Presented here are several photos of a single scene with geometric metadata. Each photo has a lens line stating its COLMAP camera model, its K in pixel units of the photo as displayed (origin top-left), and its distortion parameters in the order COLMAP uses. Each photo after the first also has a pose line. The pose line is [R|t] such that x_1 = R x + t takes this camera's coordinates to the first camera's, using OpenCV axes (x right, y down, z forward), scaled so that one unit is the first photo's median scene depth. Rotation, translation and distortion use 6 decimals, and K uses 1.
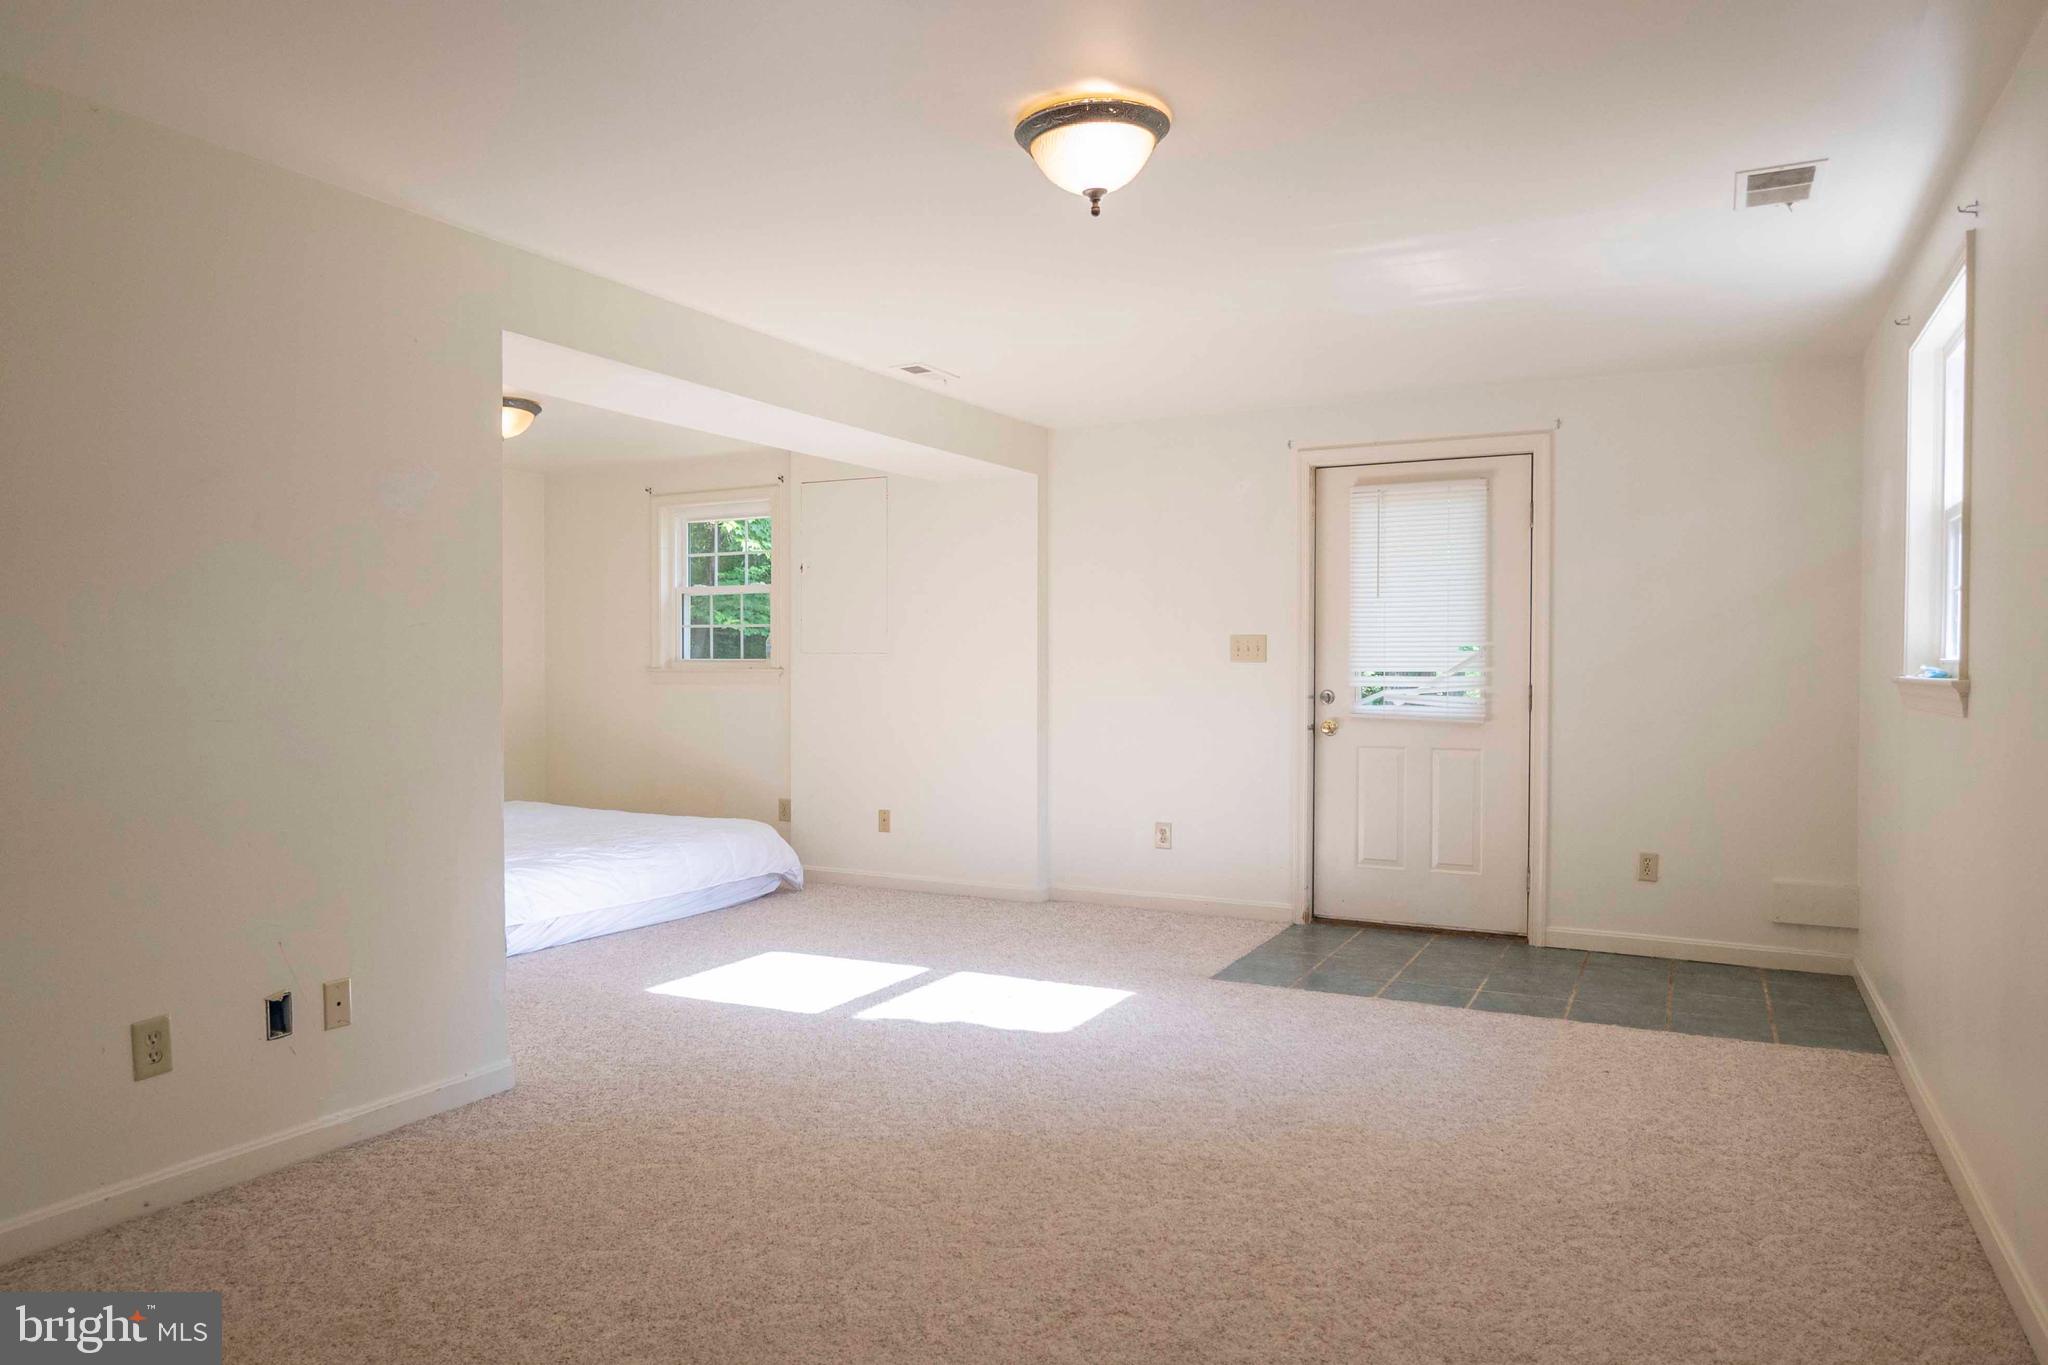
lens RADIAL K [[1332.3, 0, 1013.6], [0, 1332.3, 674.9], [0, 0, 1]] dist [-0.031498, 0.000461]
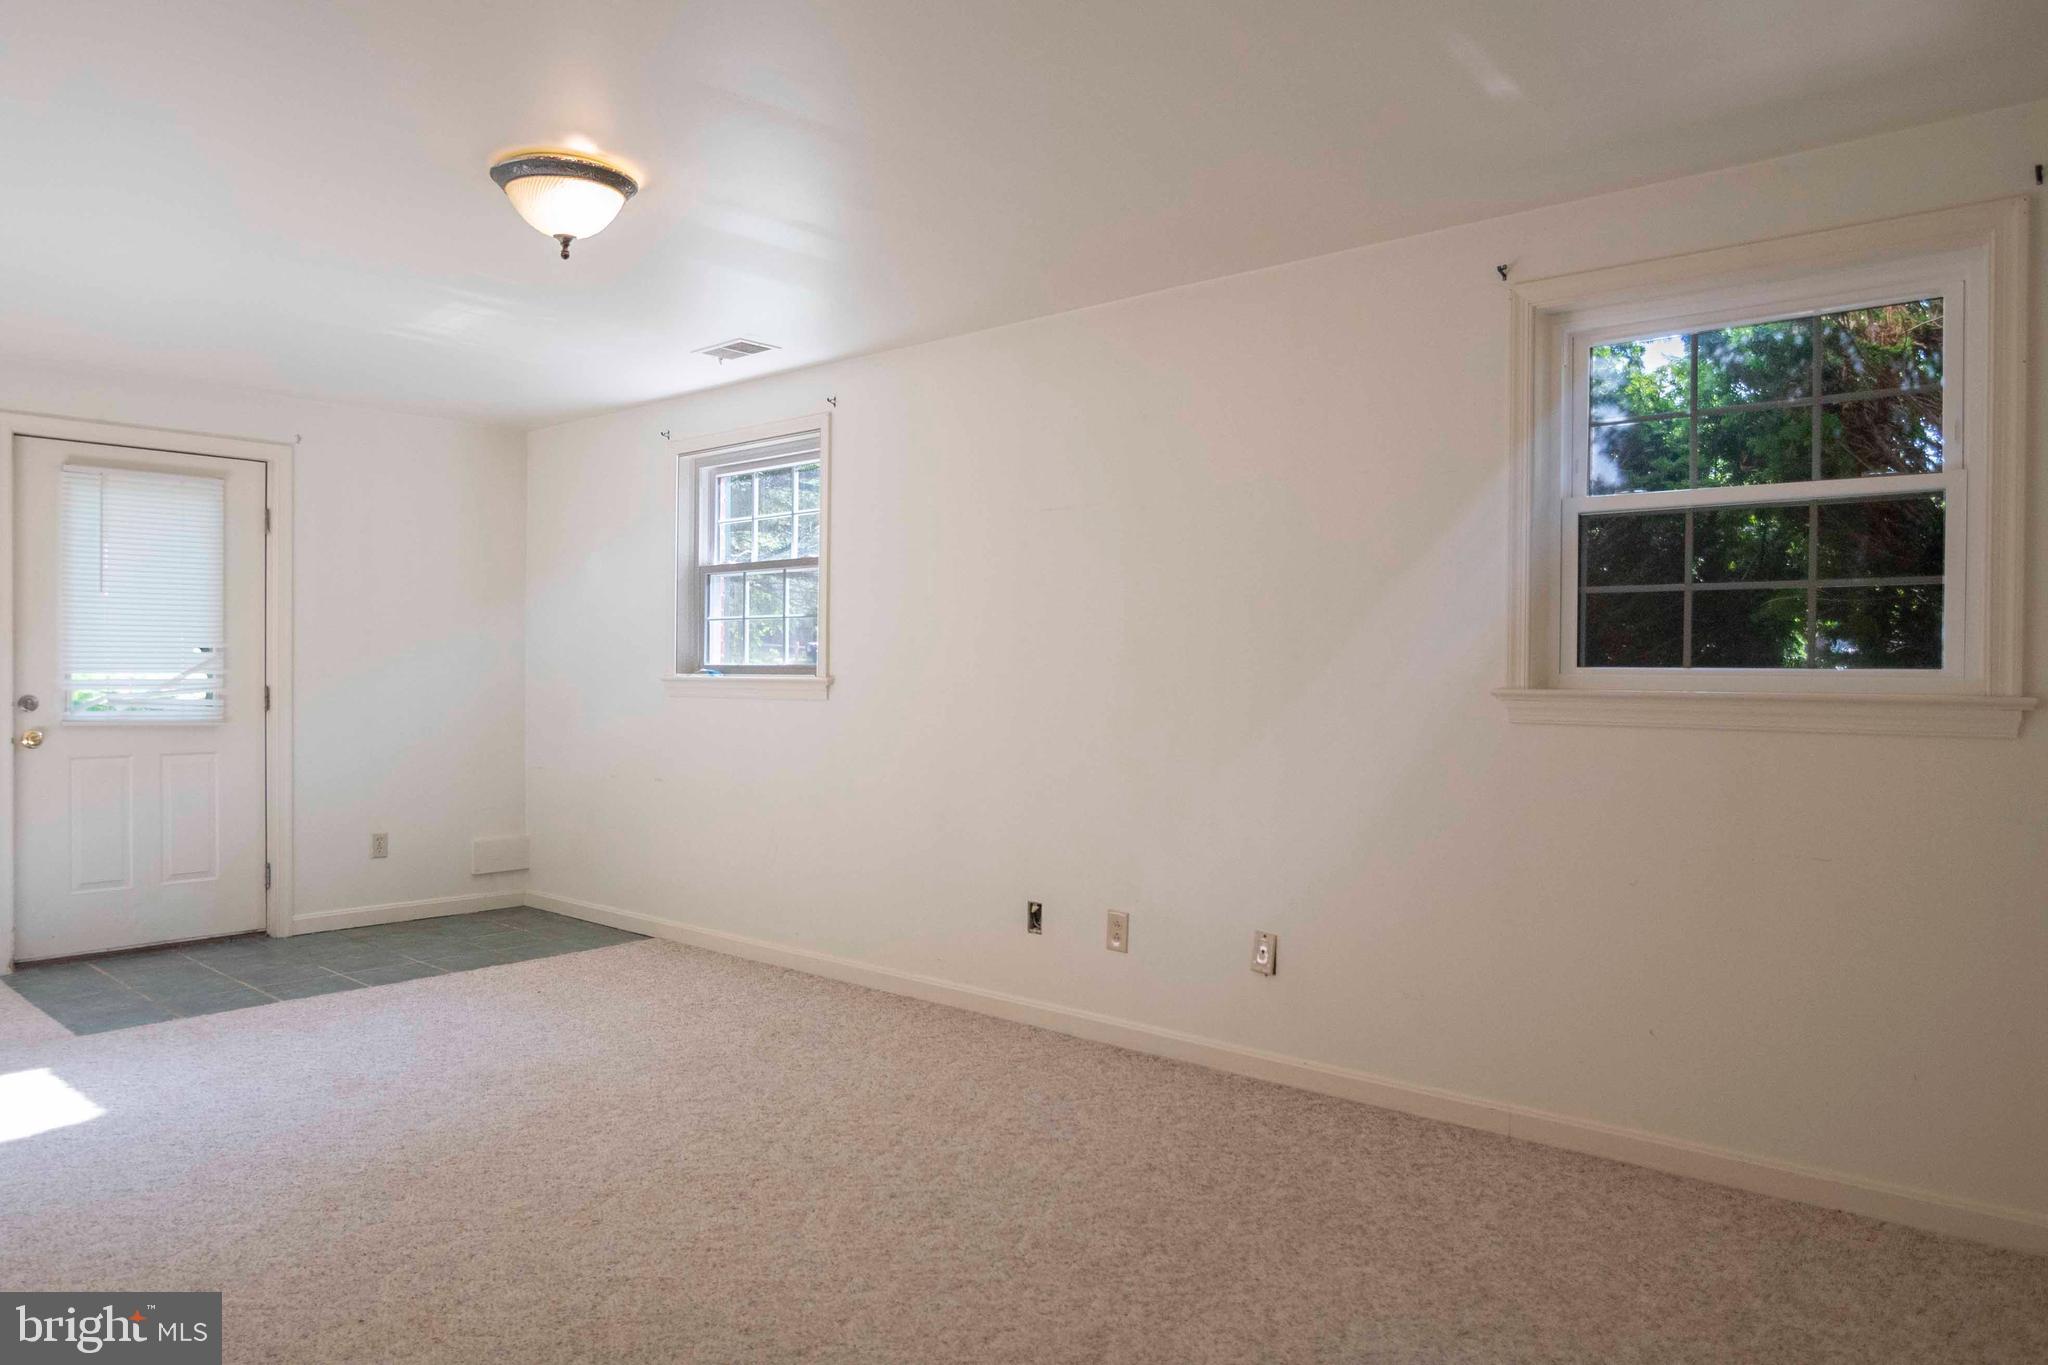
lens RADIAL K [[1332.3, 0, 1009.0], [0, 1332.3, 684.9], [0, 0, 1]] dist [-0.031498, 0.000461]
pose [[0.222387, -0.012196, 0.974882, -0.542002], [0.002855, 0.999926, 0.011858, -0.004721], [-0.974954, 0.000146, 0.222406, 0.235031]]
